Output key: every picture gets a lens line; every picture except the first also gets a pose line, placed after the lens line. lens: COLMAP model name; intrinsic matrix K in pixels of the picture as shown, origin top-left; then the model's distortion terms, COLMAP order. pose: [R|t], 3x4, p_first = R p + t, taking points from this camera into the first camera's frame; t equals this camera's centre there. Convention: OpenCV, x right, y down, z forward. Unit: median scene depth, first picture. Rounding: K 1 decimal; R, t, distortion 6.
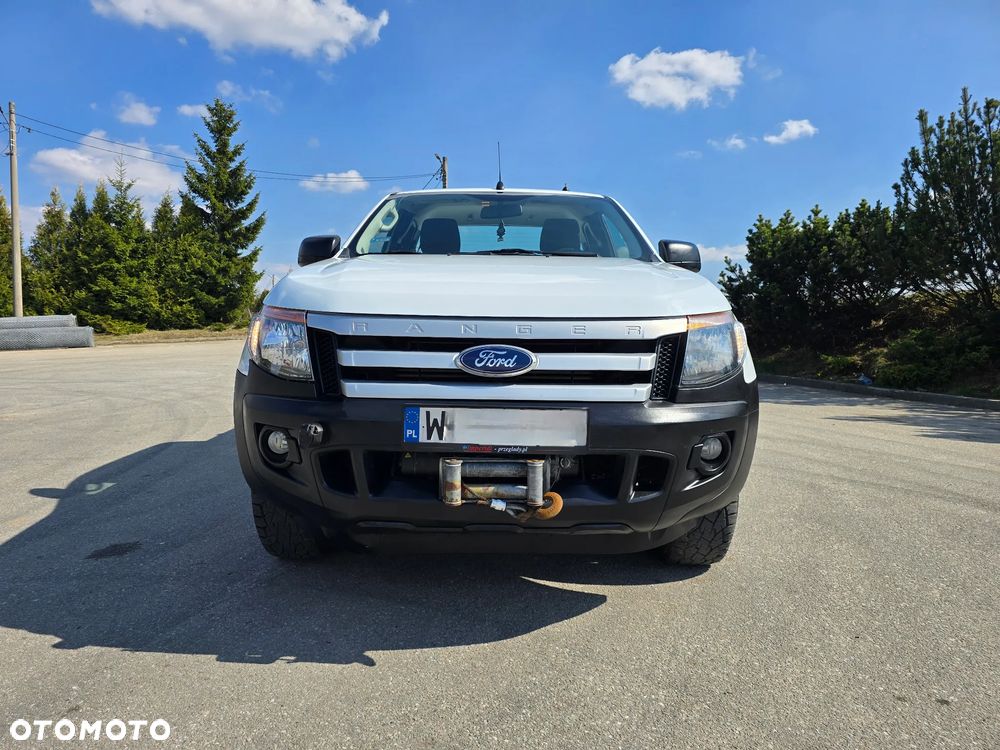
lens RADIAL K [[679.1, 0, 505.7], [0, 679.1, 372.2], [0, 0, 1]] dist [0.042072, -0.032857]
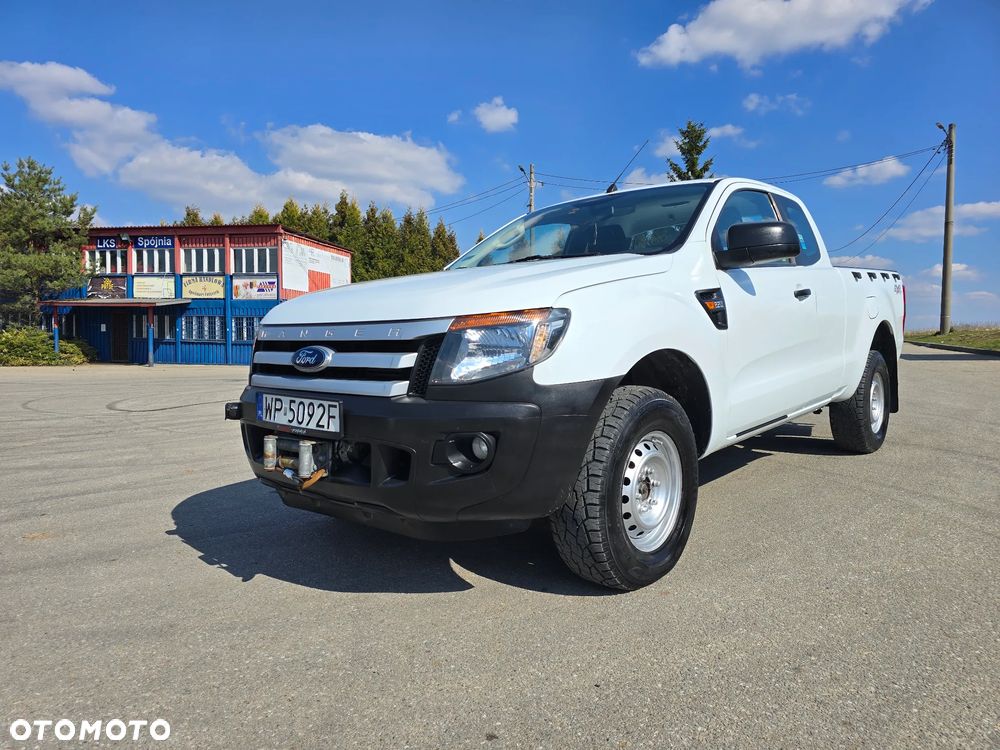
lens RADIAL K [[679.1, 0, 505.7], [0, 679.1, 372.2], [0, 0, 1]] dist [0.042072, -0.032857]
pose [[0.747938, 0.014338, -0.663614, 1.007198], [-0.021868, 0.999756, -0.003047, 0.003128], [0.663408, 0.016791, 0.748069, 0.290834]]
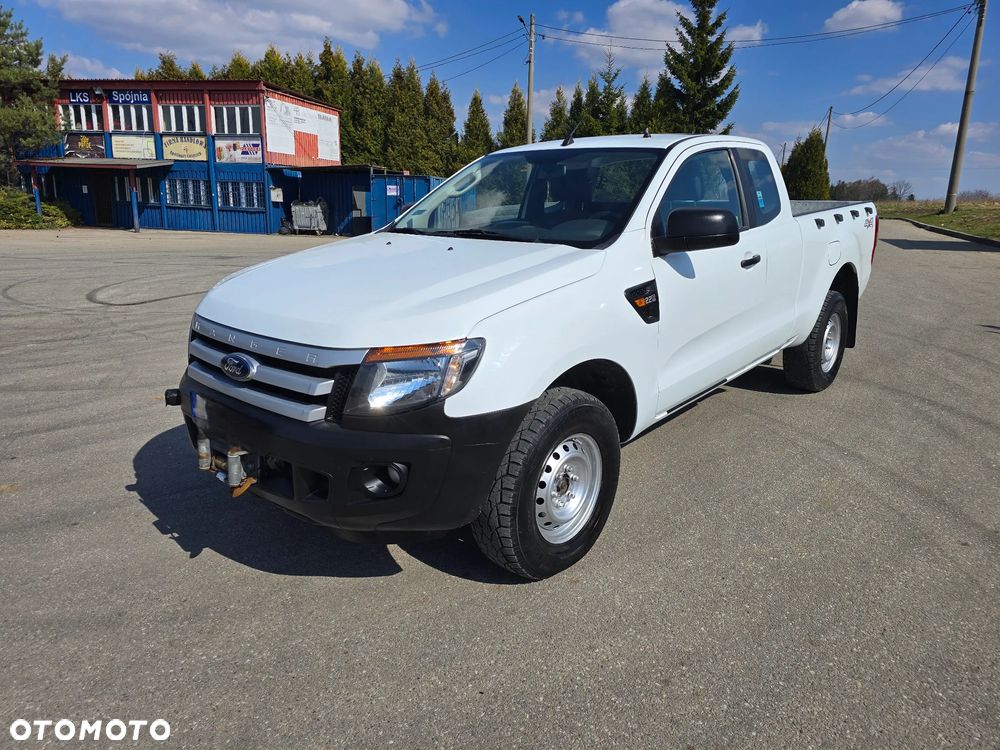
lens RADIAL K [[678.8, 0, 506.7], [0, 678.8, 363.1], [0, 0, 1]] dist [0.039389, -0.028929]
pose [[0.748071, 0.154411, -0.645404, 1.107815], [-0.040239, 0.981318, 0.188137, -0.266745], [0.662397, -0.114770, 0.740309, 0.368093]]
